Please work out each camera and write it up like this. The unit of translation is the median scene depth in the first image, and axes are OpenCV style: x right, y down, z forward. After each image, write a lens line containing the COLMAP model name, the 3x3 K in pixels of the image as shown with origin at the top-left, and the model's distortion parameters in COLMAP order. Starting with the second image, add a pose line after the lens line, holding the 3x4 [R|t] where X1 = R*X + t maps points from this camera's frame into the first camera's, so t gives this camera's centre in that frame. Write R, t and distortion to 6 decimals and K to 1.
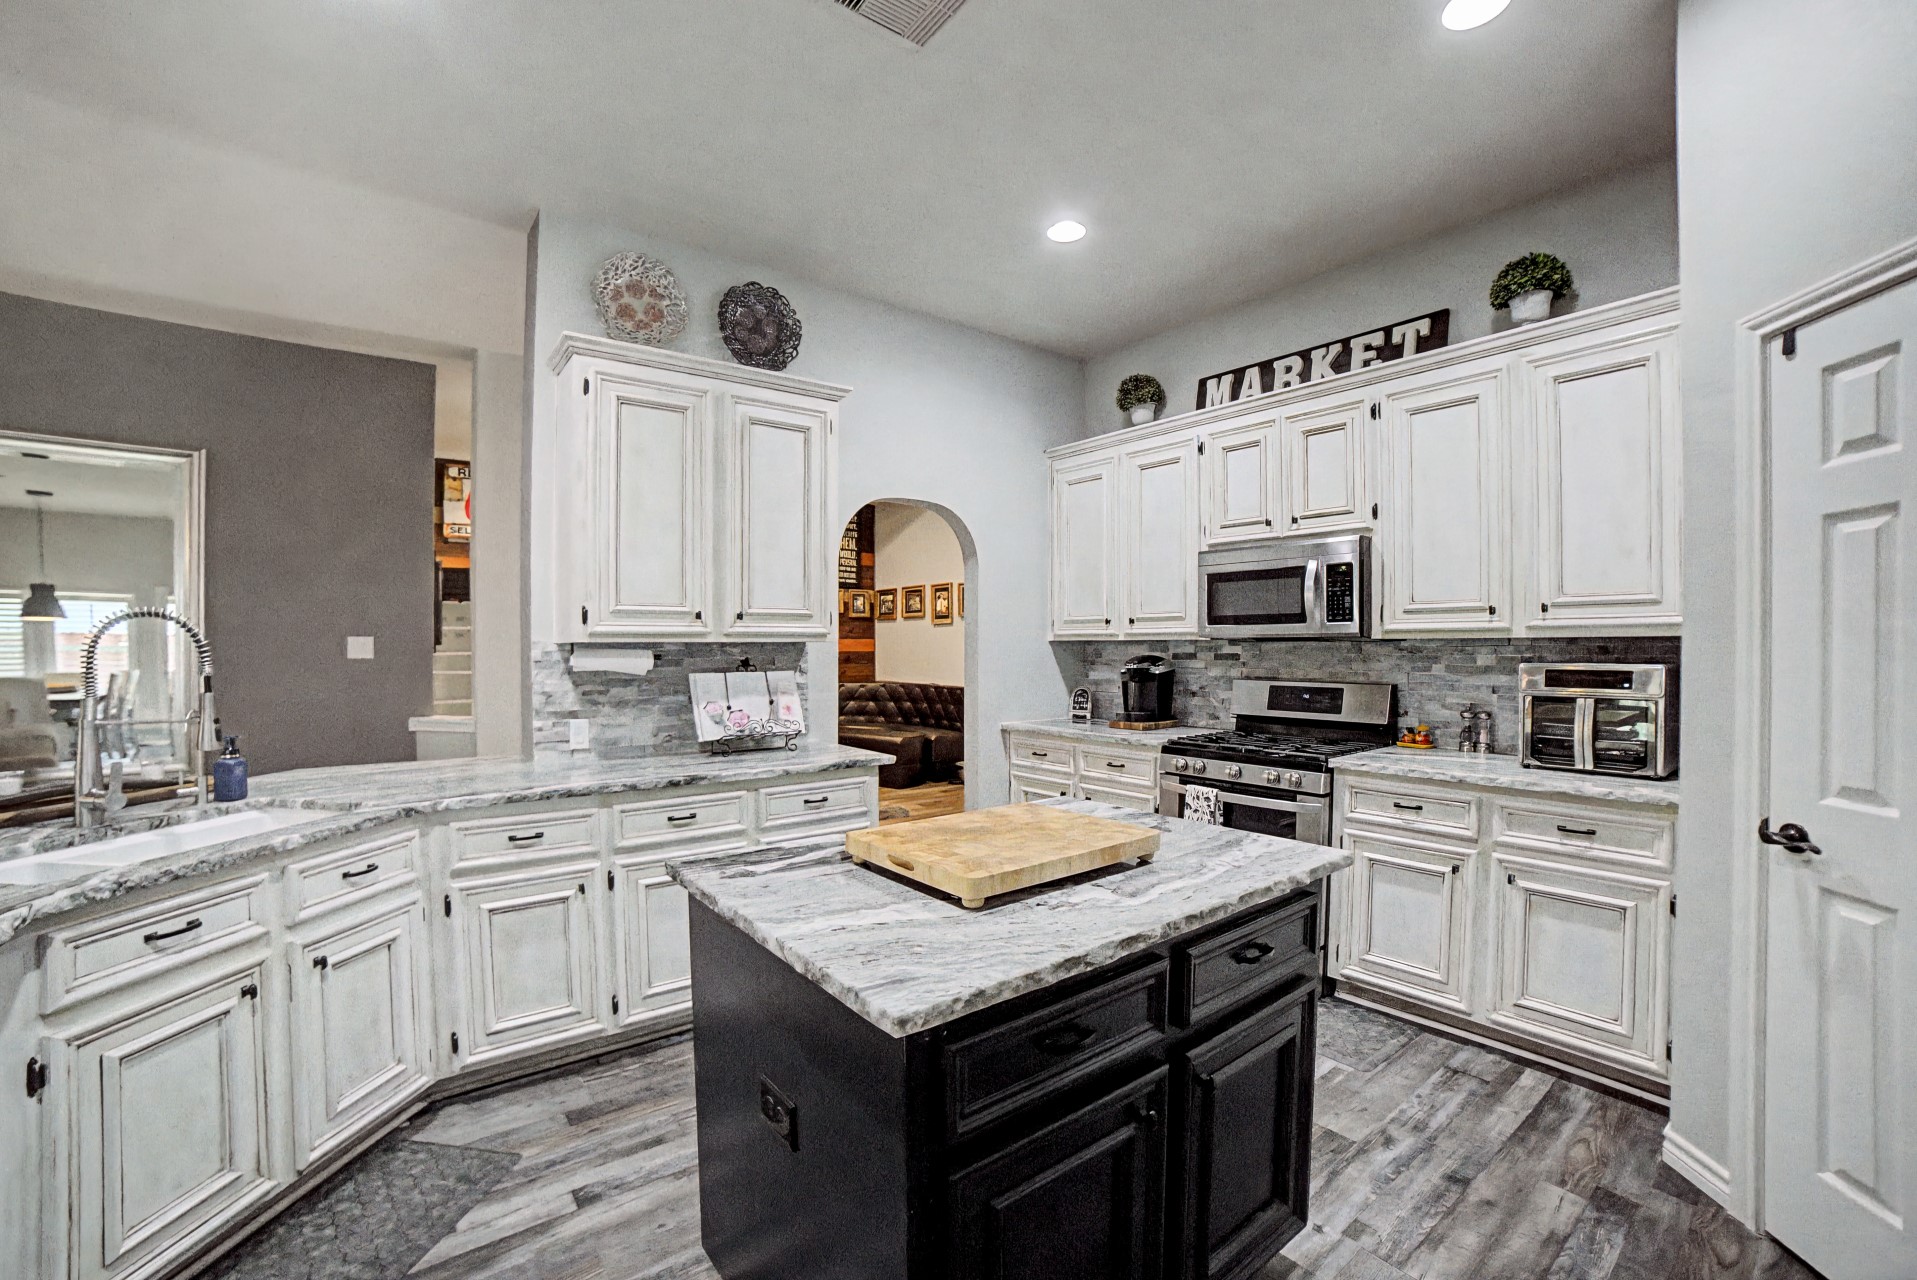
lens RADIAL K [[781.8, 0, 951.6], [0, 781.8, 642.9], [0, 0, 1]] dist [-0.097693, 0.029366]
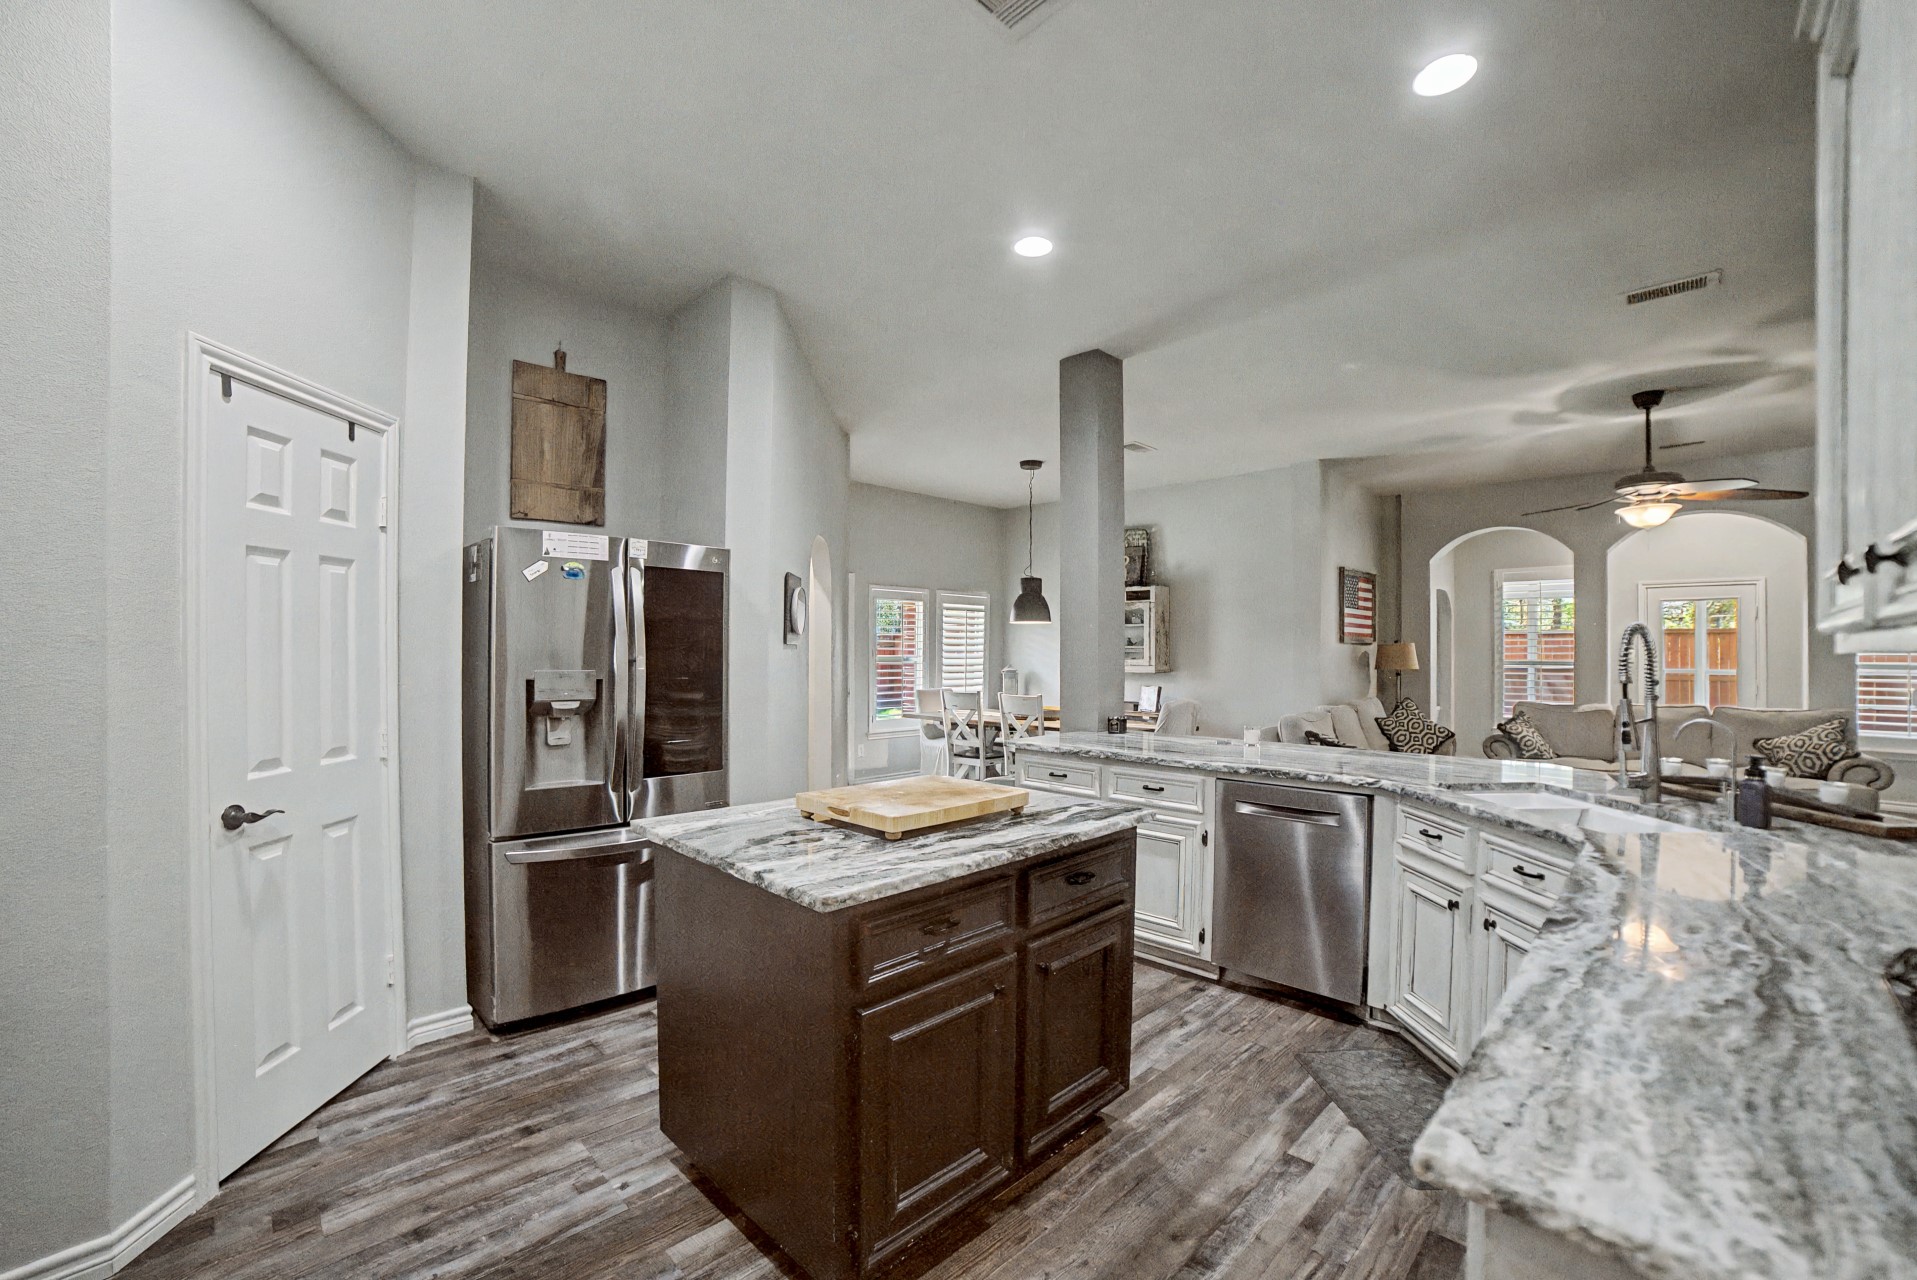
lens RADIAL K [[781.8, 0, 951.6], [0, 781.8, 642.9], [0, 0, 1]] dist [-0.097693, 0.029366]
pose [[-0.991881, -0.004332, -0.127098, 0.149156], [-0.002894, 0.999930, -0.011501, 0.000030], [0.127138, -0.011040, -0.991824, 2.042579]]
